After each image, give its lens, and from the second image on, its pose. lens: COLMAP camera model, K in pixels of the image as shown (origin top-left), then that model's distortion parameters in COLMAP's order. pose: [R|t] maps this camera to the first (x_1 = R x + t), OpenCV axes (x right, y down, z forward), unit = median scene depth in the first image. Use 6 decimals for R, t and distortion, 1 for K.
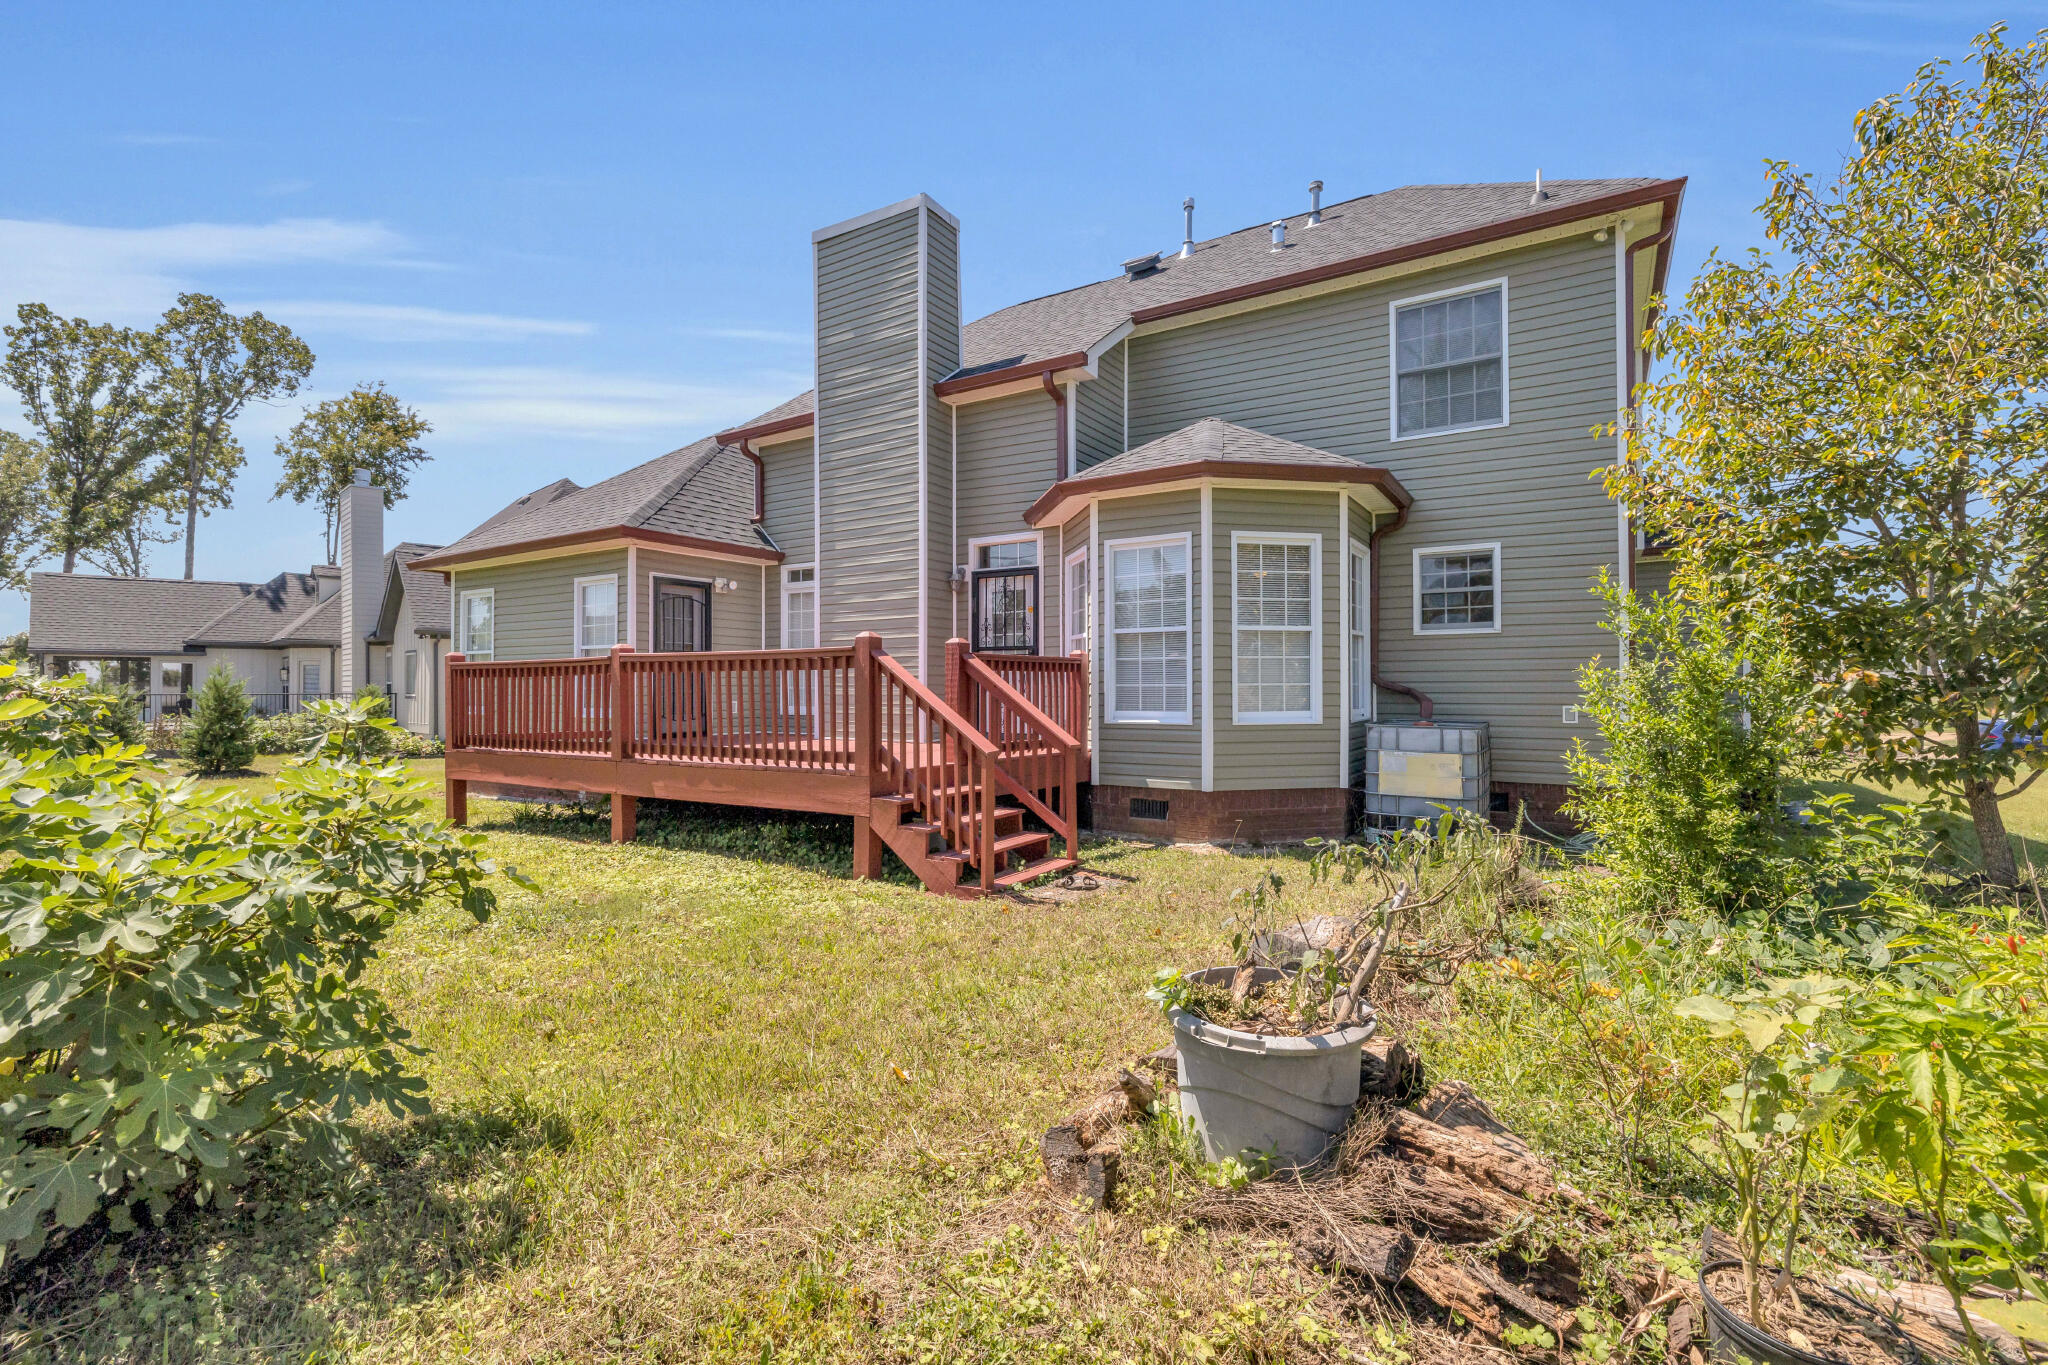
lens RADIAL K [[896.6, 0, 994.0], [0, 896.6, 681.2], [0, 0, 1]] dist [0.004286, 0.000088]
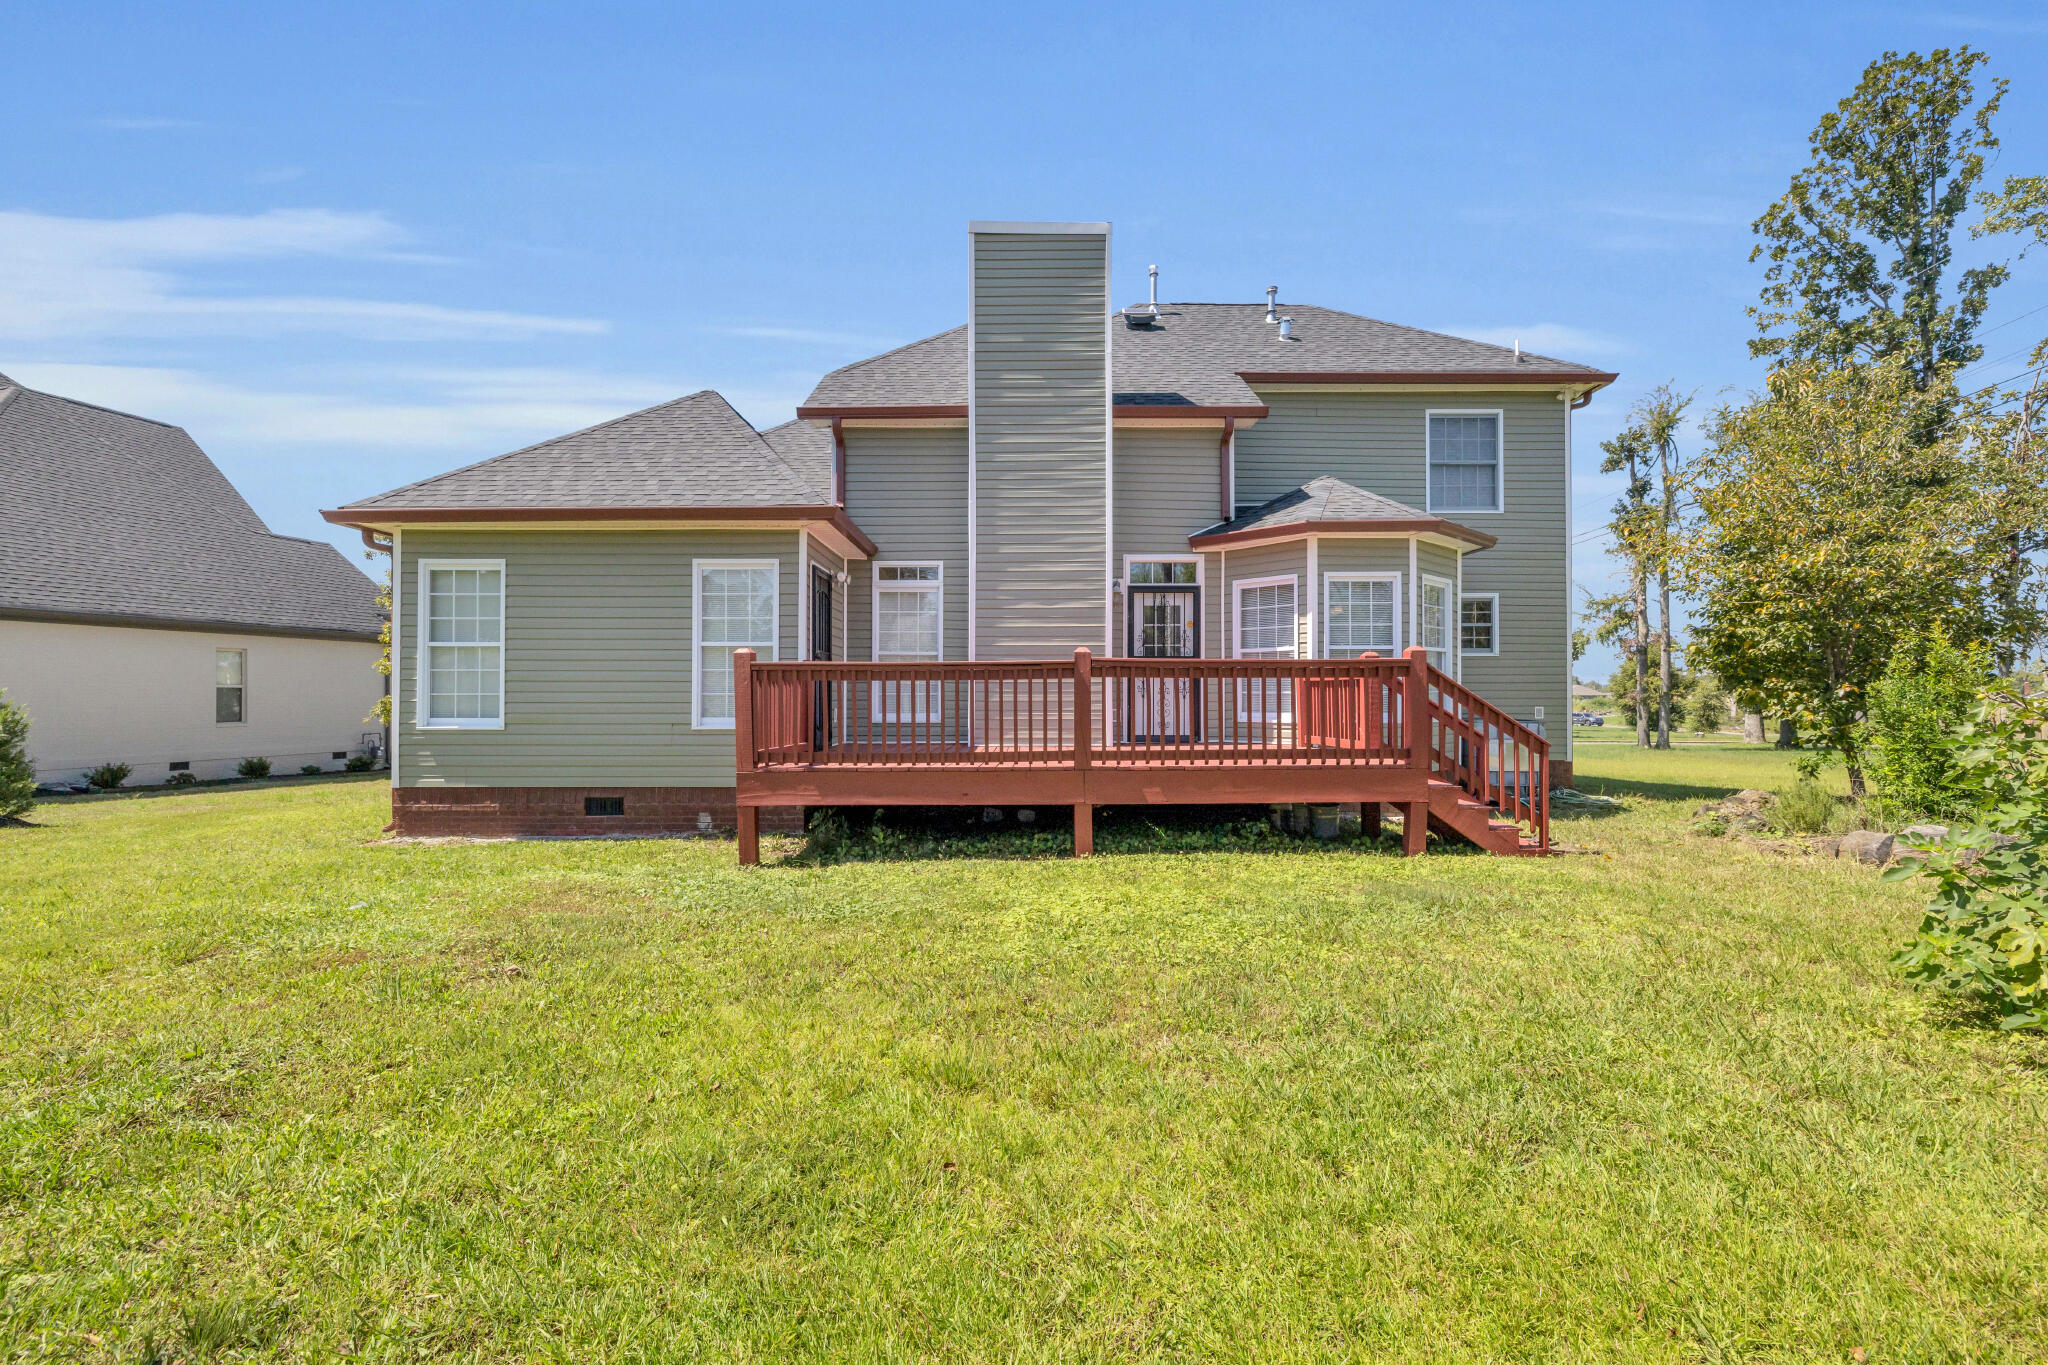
lens RADIAL K [[896.6, 0, 1016.3], [0, 896.6, 695.7], [0, 0, 1]] dist [0.004286, 0.000088]
pose [[0.842051, 0.000824, 0.539398, -0.696179], [-0.004638, 0.999973, 0.005713, 0.003824], [-0.539379, -0.007312, 0.842032, 0.164075]]
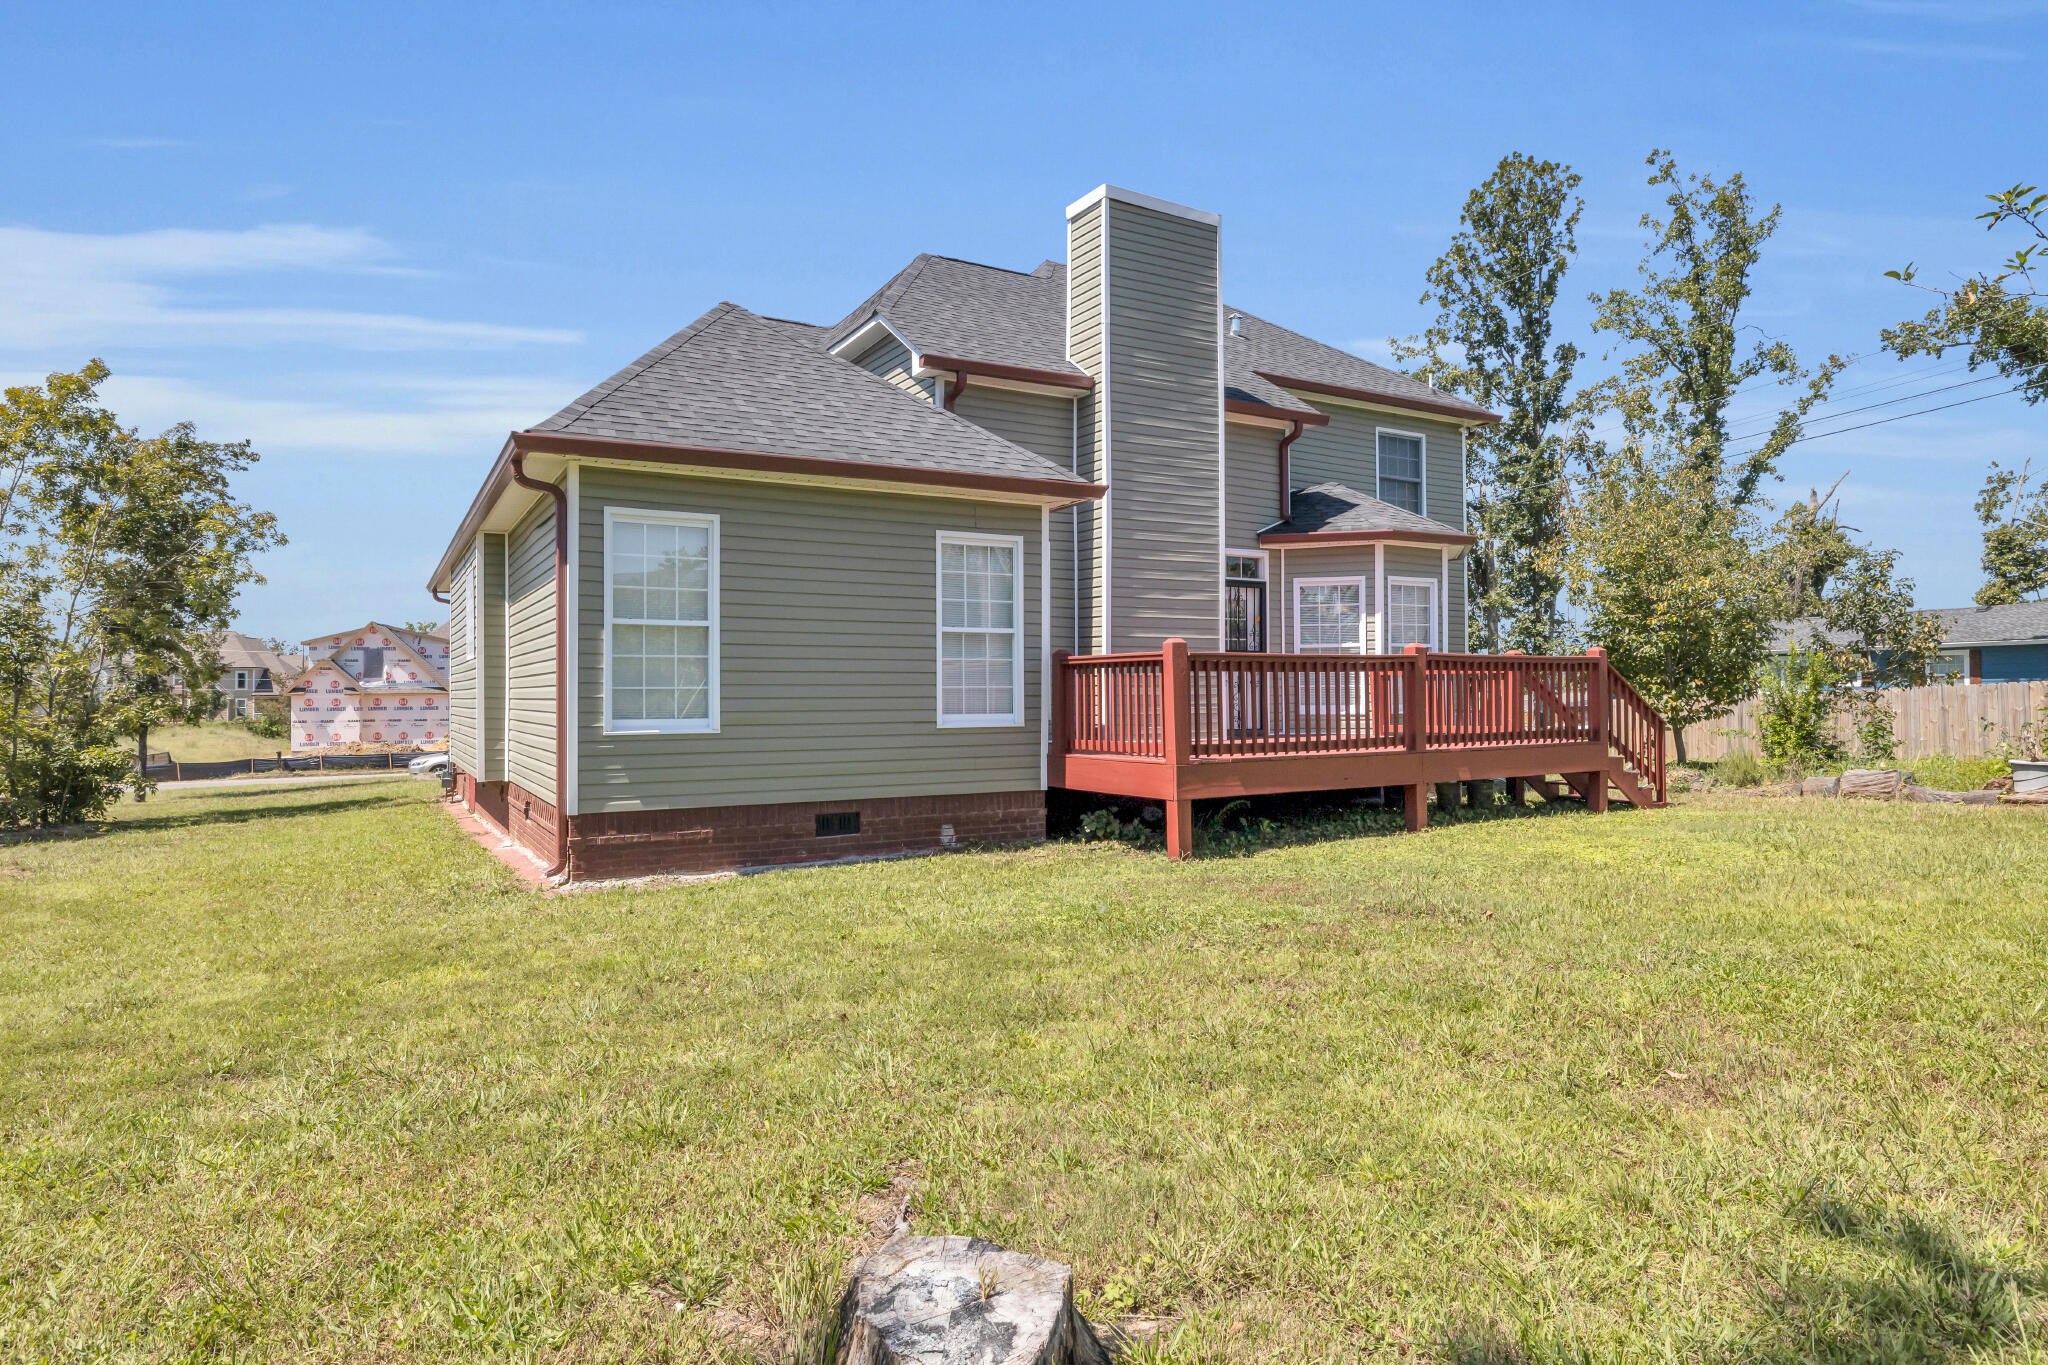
lens RADIAL K [[1163.7, 0, 1030.7], [0, 1163.7, 686.3], [0, 0, 1]] dist [-0.002731, 0.001732]
pose [[0.456452, 0.004668, 0.889736, -1.308238], [-0.002128, 0.999989, -0.004154, 0.011634], [-0.889745, 0.000003, 0.456457, 0.544894]]
